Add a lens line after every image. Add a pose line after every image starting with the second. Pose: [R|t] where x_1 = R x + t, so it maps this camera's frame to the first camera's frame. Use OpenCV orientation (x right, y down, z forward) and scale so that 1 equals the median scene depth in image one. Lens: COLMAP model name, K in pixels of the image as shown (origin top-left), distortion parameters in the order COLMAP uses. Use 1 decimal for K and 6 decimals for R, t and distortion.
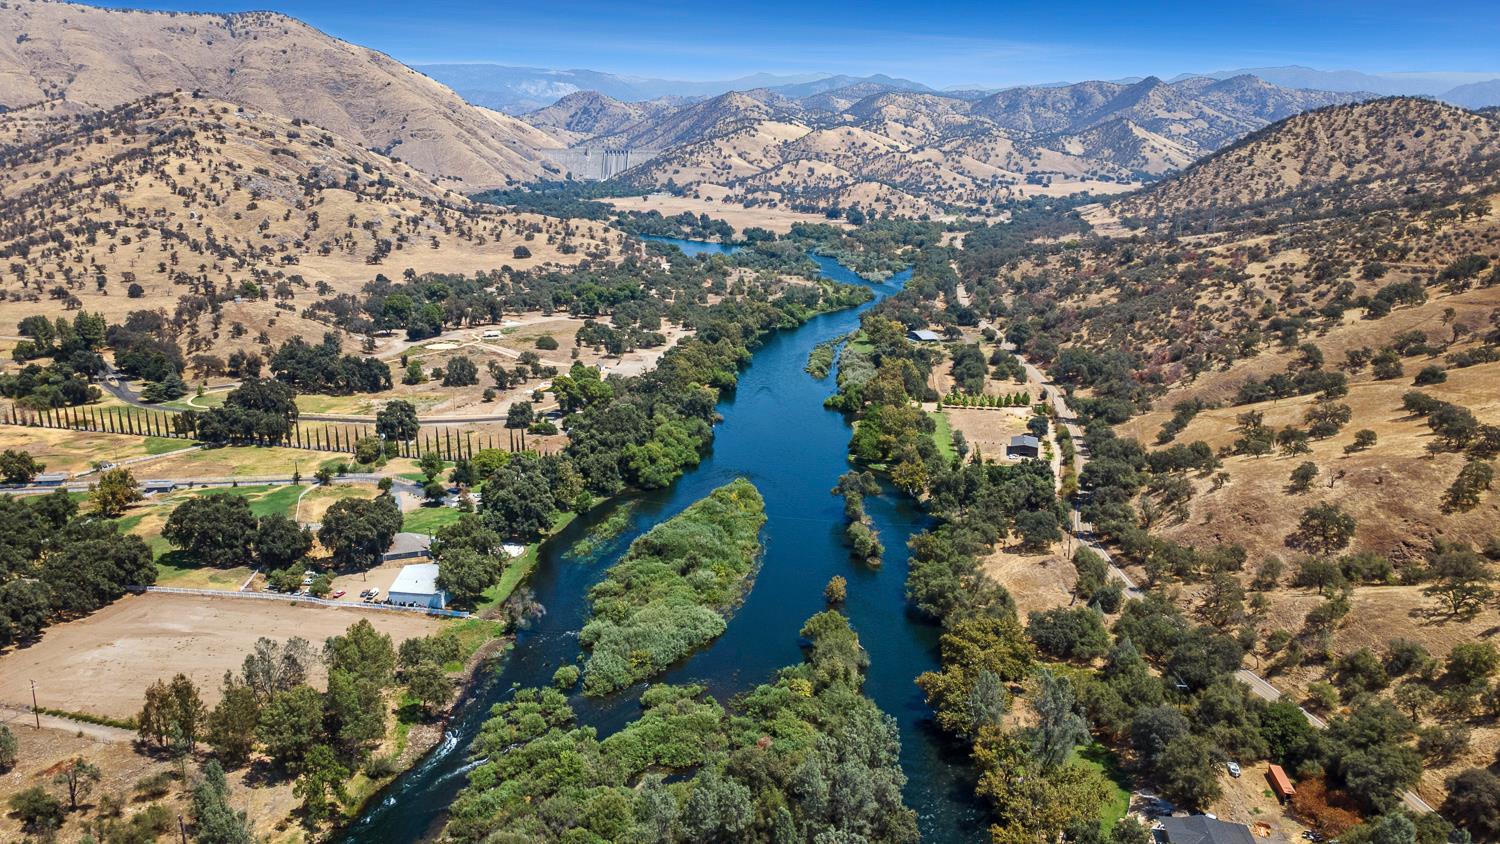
lens RADIAL K [[1101.6, 0, 748.1], [0, 1101.6, 425.1], [0, 0, 1]] dist [0.019437, 0.039422]
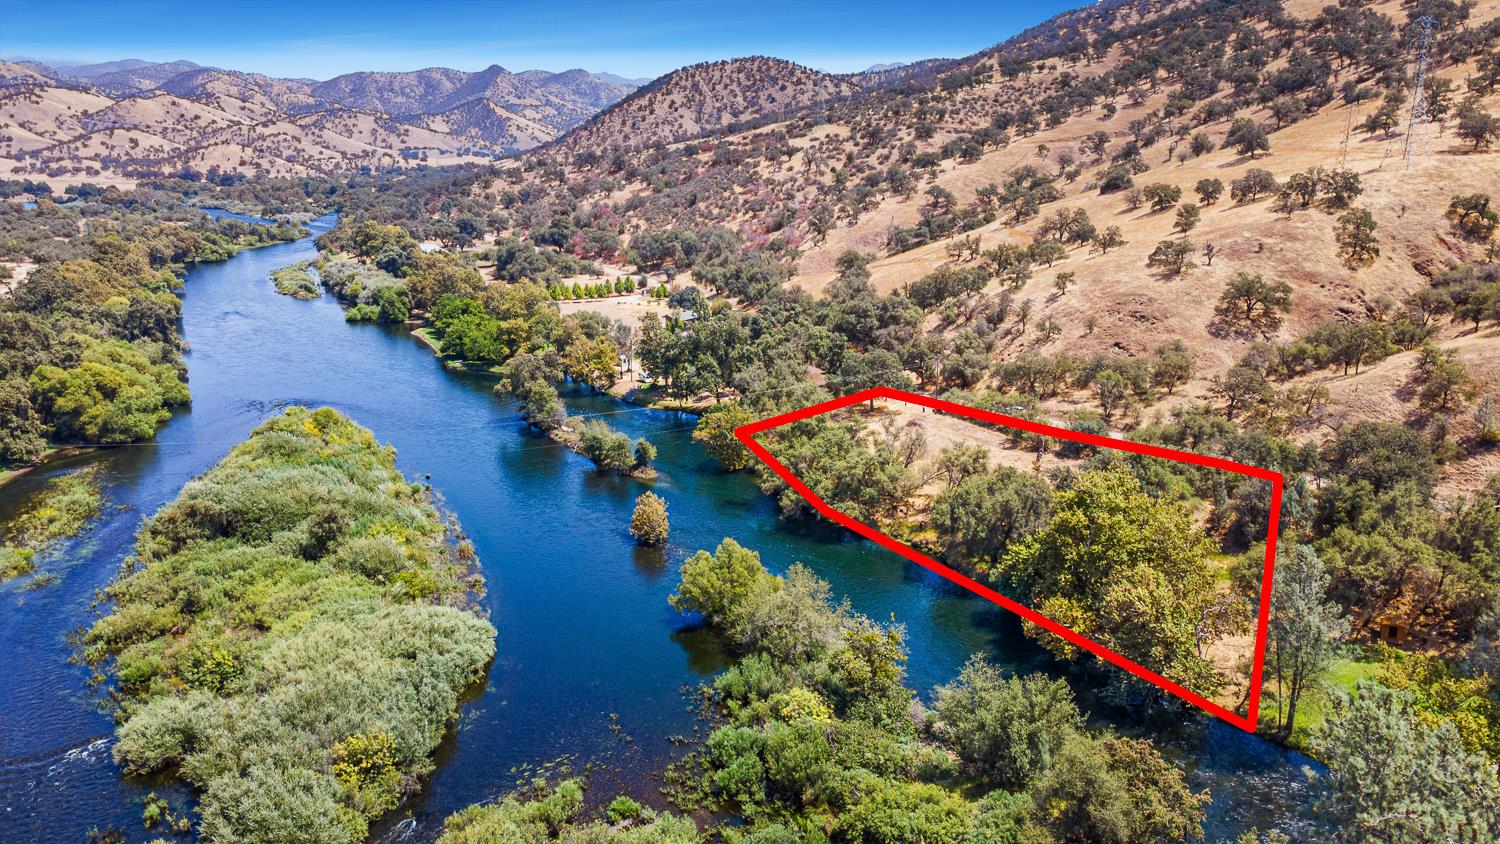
lens RADIAL K [[1101.6, 0, 752.2], [0, 1101.6, 426.4], [0, 0, 1]] dist [0.019437, 0.039422]
pose [[0.842540, -0.138516, 0.520519, -0.028952], [0.139189, 0.989535, 0.038028, 0.019161], [-0.520340, 0.040410, 0.853003, 0.109427]]
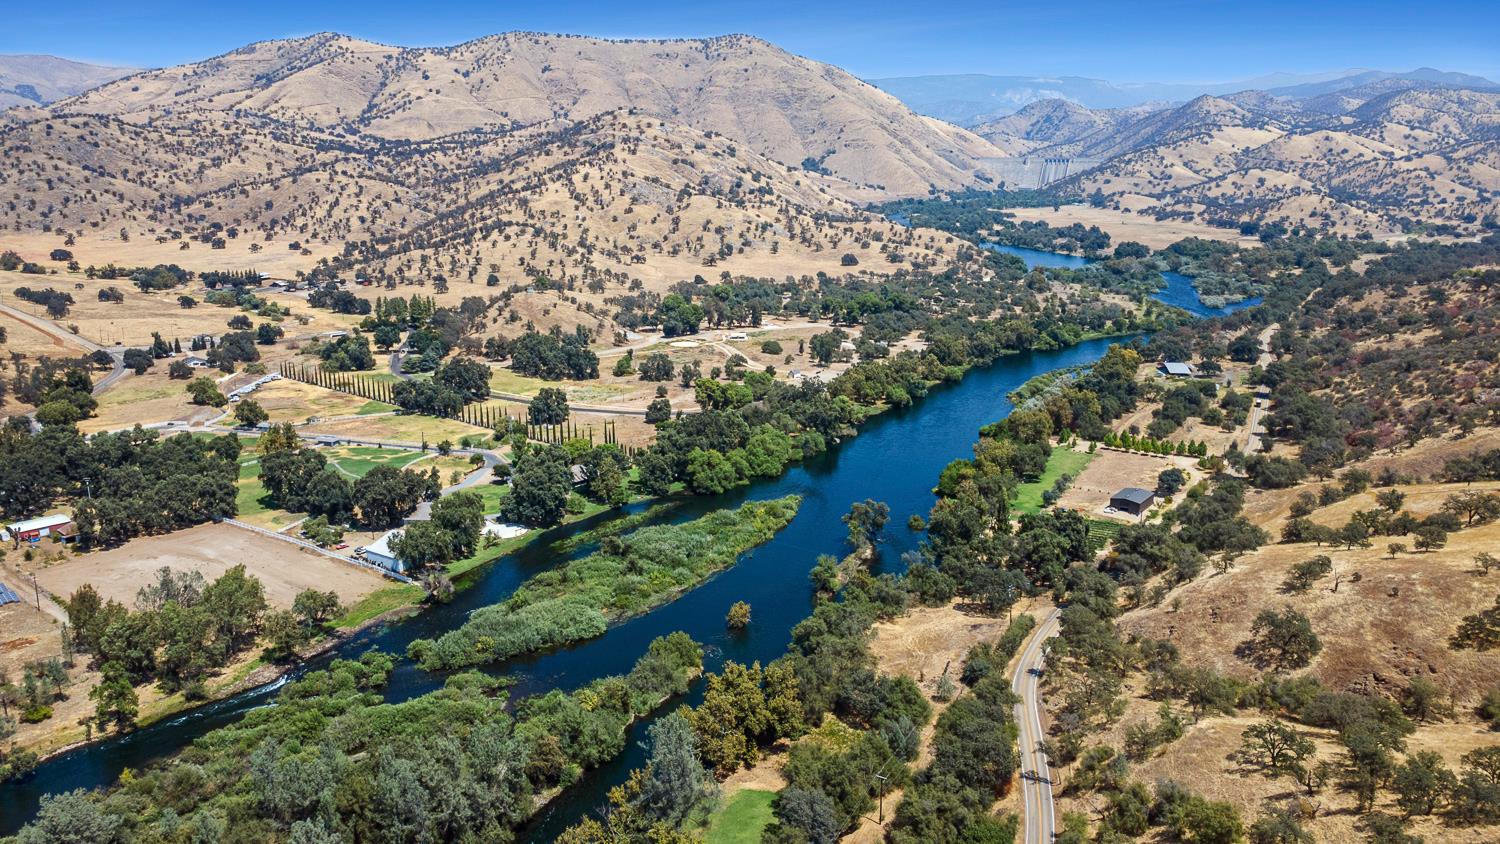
lens RADIAL K [[1101.6, 0, 745.2], [0, 1101.6, 425.8], [0, 0, 1]] dist [0.019437, 0.039422]
pose [[0.912259, 0.098575, -0.397576, 0.092649], [-0.101389, 0.994748, 0.013994, -0.006121], [0.396868, 0.027544, 0.917462, 0.023051]]
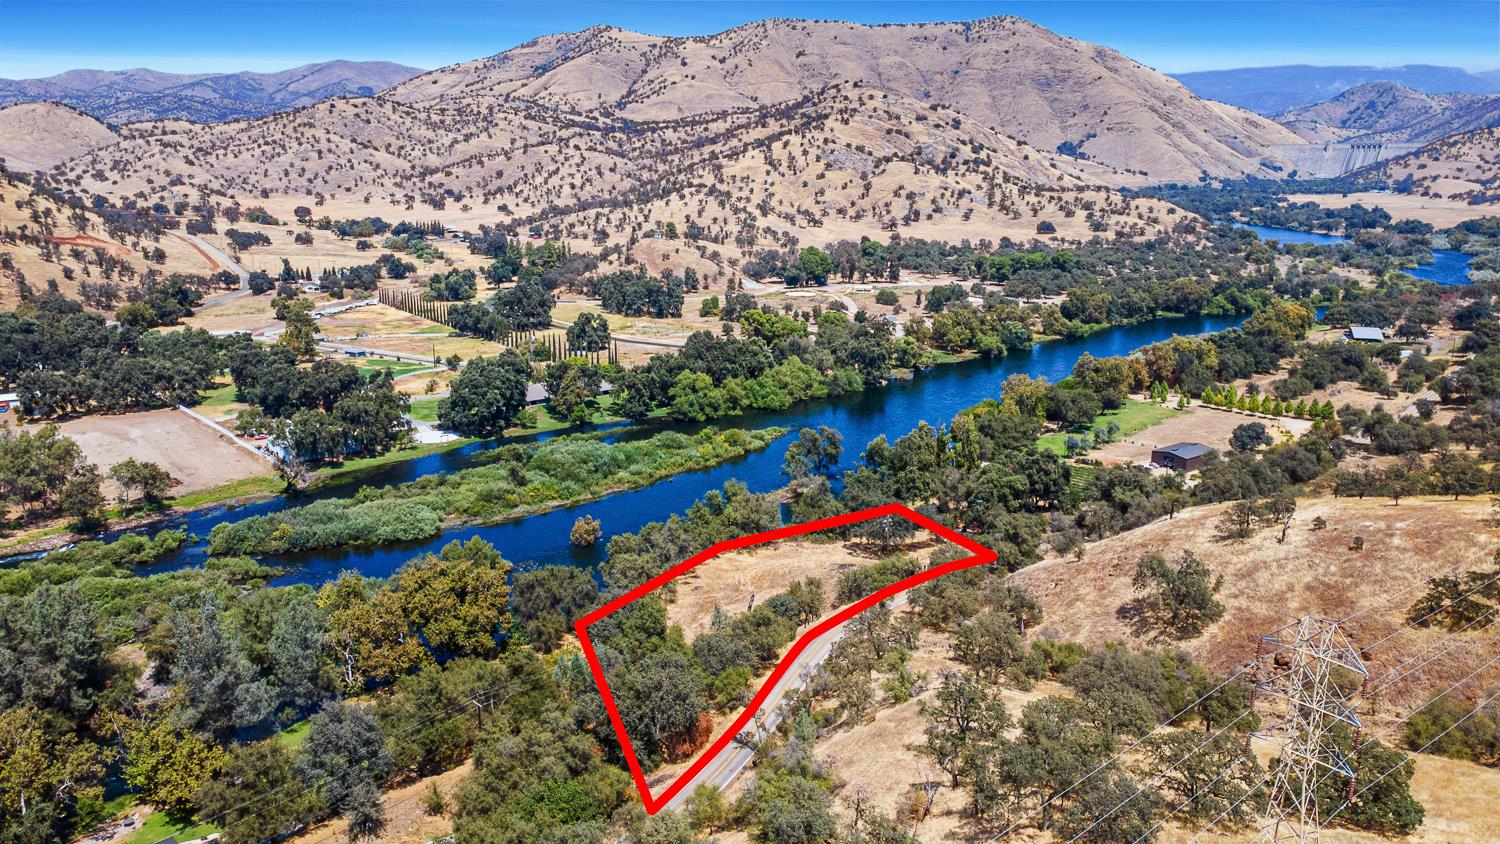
lens RADIAL K [[1101.6, 0, 745.0], [0, 1101.6, 422.4], [0, 0, 1]] dist [0.019437, 0.039422]
pose [[0.783576, 0.151957, -0.602427, 0.131972], [-0.158315, 0.986456, 0.042905, 0.003528], [0.600787, 0.061754, 0.797020, 0.086555]]
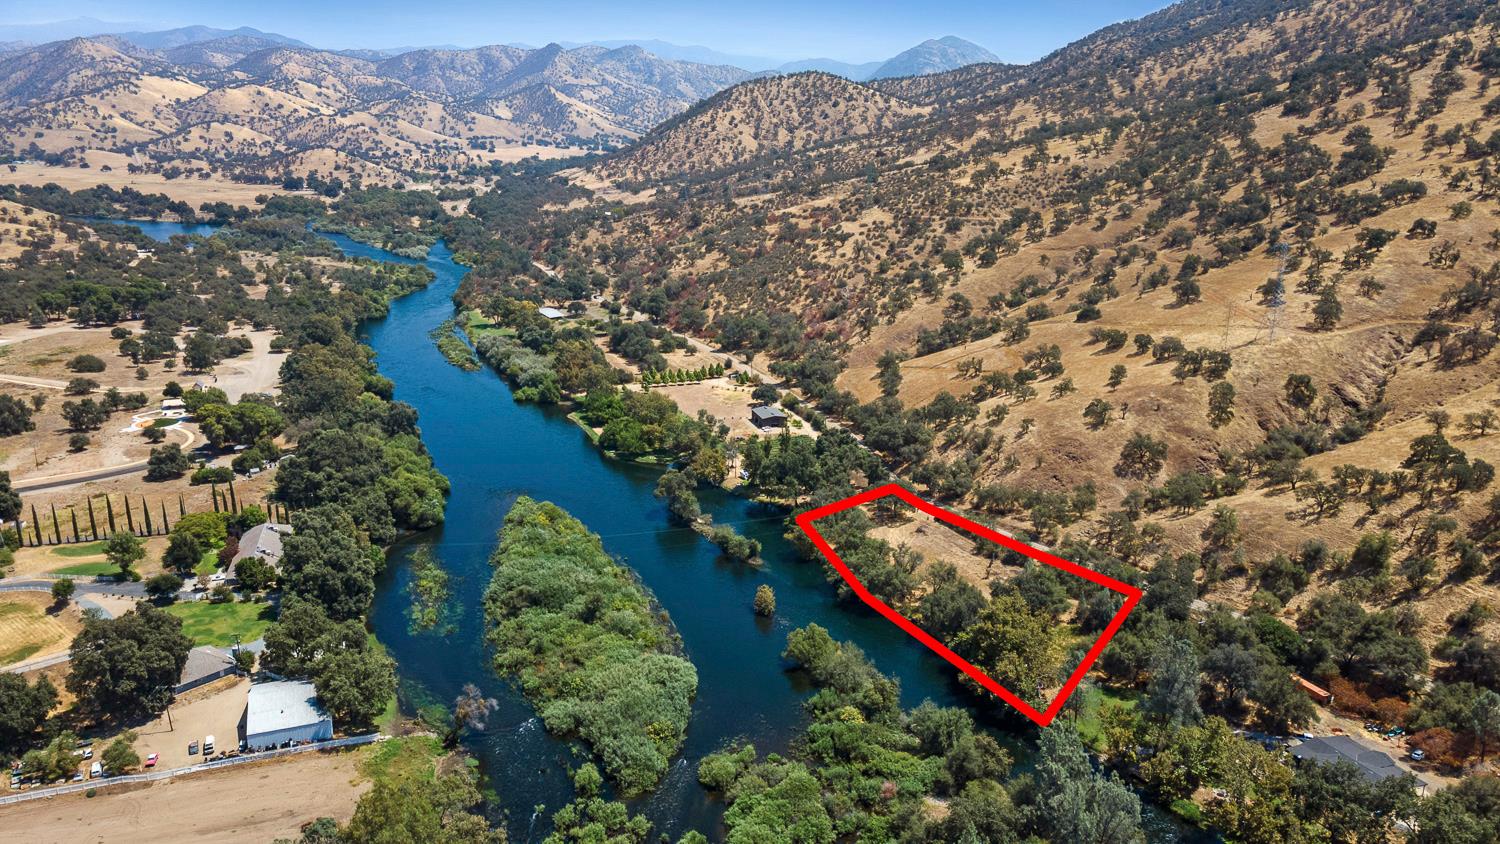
lens RADIAL K [[1101.6, 0, 752.3], [0, 1101.6, 424.1], [0, 0, 1]] dist [0.019437, 0.039422]
pose [[0.864733, -0.134010, 0.484024, -0.072466], [0.119538, 0.990966, 0.060804, -0.010895], [-0.487799, 0.005281, 0.872940, 0.041470]]
